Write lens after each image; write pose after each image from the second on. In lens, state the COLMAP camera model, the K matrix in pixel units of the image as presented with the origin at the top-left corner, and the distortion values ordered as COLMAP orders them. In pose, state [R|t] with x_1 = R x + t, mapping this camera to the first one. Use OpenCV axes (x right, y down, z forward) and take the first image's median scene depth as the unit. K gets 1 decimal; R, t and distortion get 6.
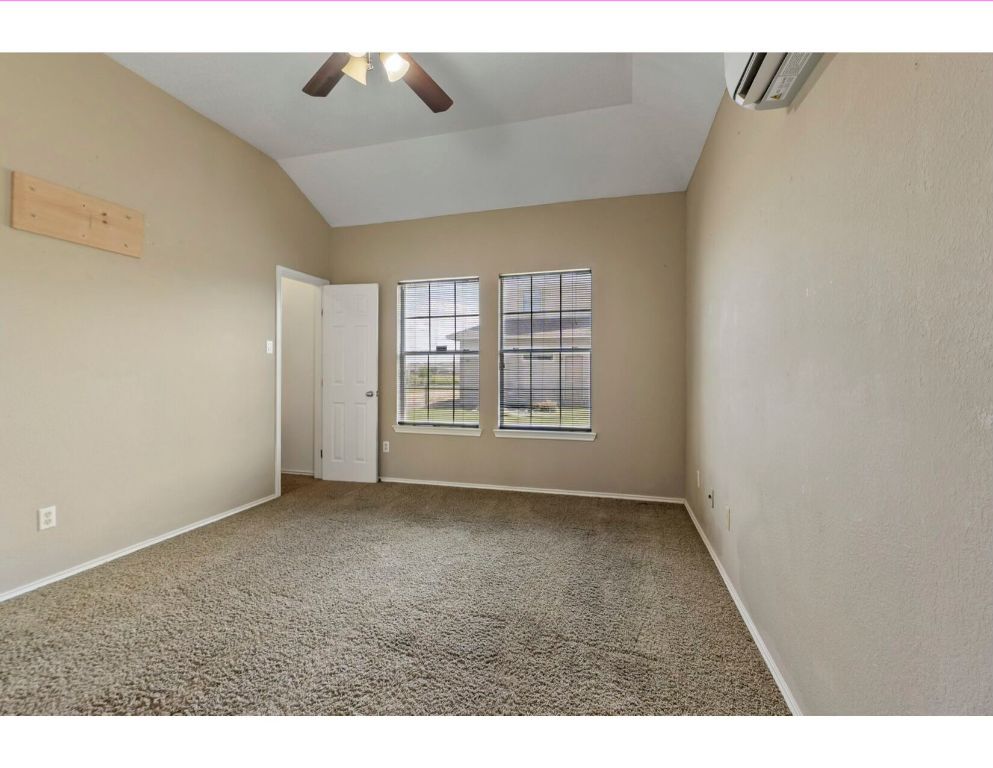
lens RADIAL K [[417.8, 0, 496.5], [0, 417.8, 384.0], [0, 0, 1]] dist [-0.000206, -0.000096]
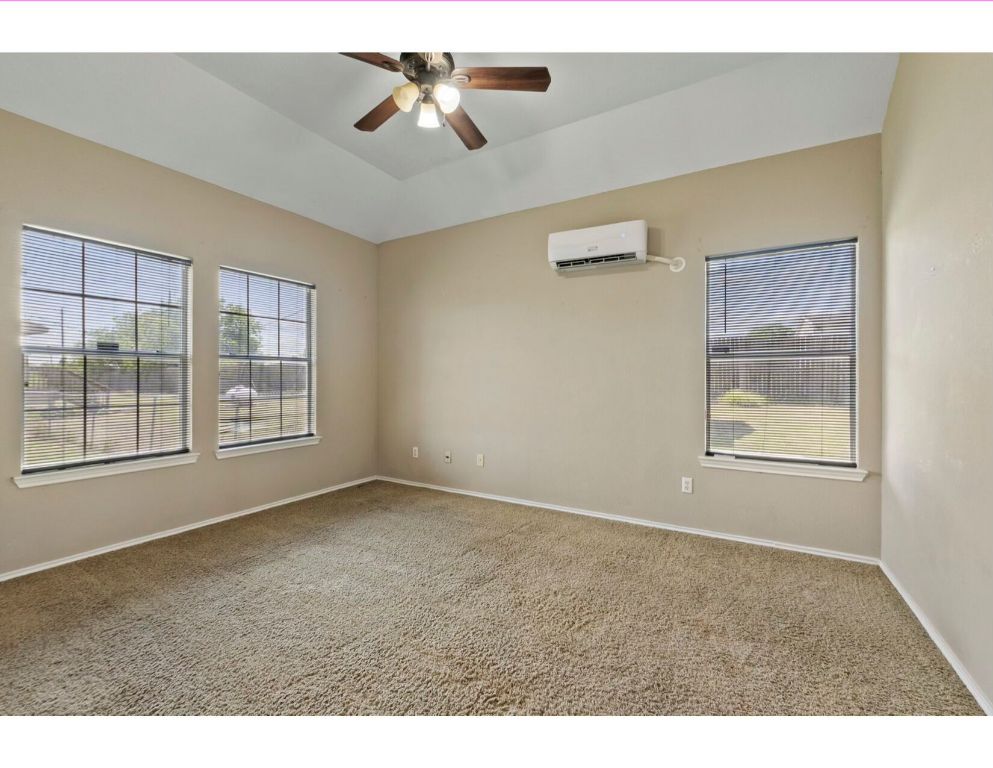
lens RADIAL K [[417.8, 0, 496.5], [0, 417.8, 384.0], [0, 0, 1]] dist [-0.000206, -0.000096]
pose [[0.267893, -0.011472, 0.963380, -0.800340], [0.022523, 0.999730, 0.005642, -0.018476], [-0.963185, 0.020187, 0.268079, 0.289571]]
